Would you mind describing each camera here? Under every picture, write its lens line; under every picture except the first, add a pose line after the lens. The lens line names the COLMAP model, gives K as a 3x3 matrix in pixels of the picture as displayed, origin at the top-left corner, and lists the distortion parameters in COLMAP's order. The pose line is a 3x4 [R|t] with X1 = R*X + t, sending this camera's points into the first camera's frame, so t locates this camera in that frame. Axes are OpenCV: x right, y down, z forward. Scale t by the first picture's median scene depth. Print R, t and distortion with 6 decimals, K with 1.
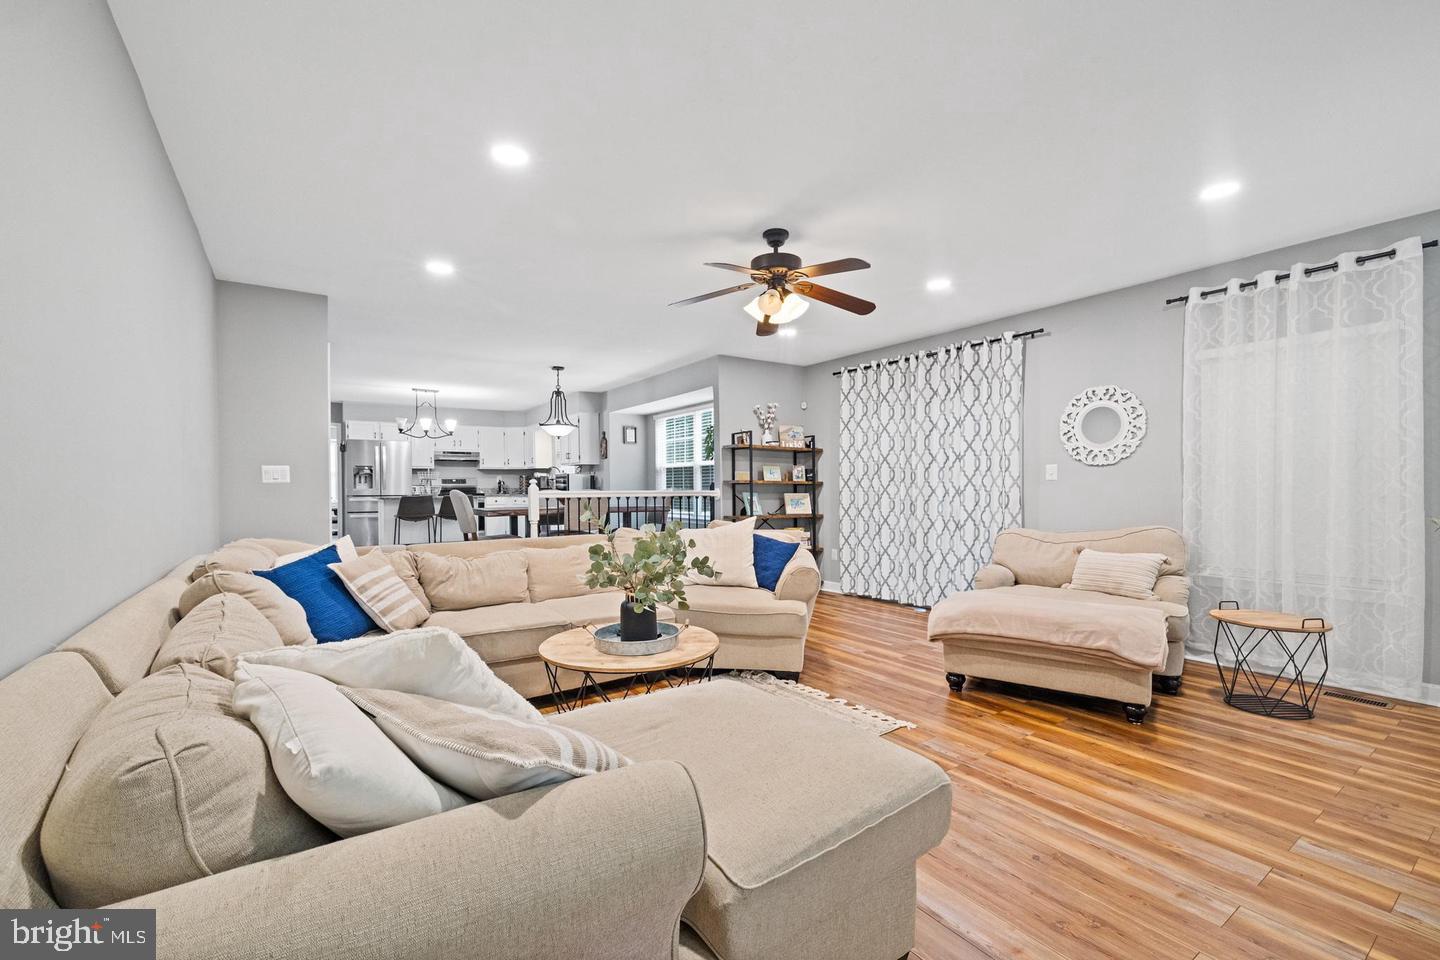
lens RADIAL K [[616.6, 0, 720.2], [0, 616.6, 489.6], [0, 0, 1]] dist [0.000304, 0.000066]
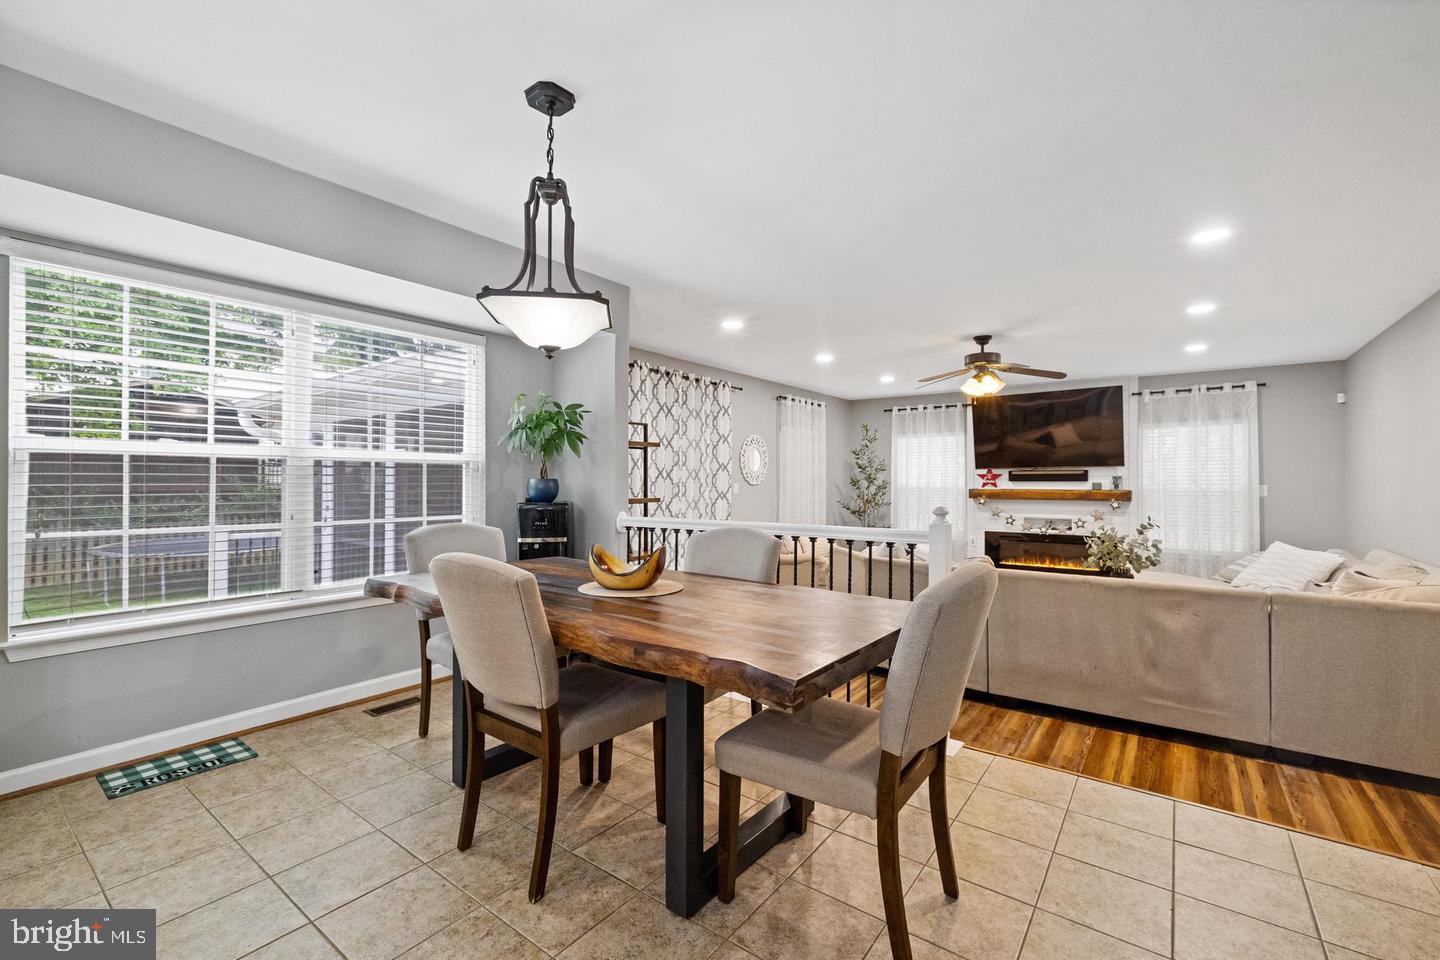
lens RADIAL K [[608.0, 0, 723.5], [0, 608.0, 475.0], [0, 0, 1]] dist [0.000510, 0.000133]
pose [[-0.326180, 0.017564, 0.945144, -0.897139], [0.005949, 0.999846, -0.016527, -0.042359], [-0.945289, 0.000232, -0.326234, 1.707528]]
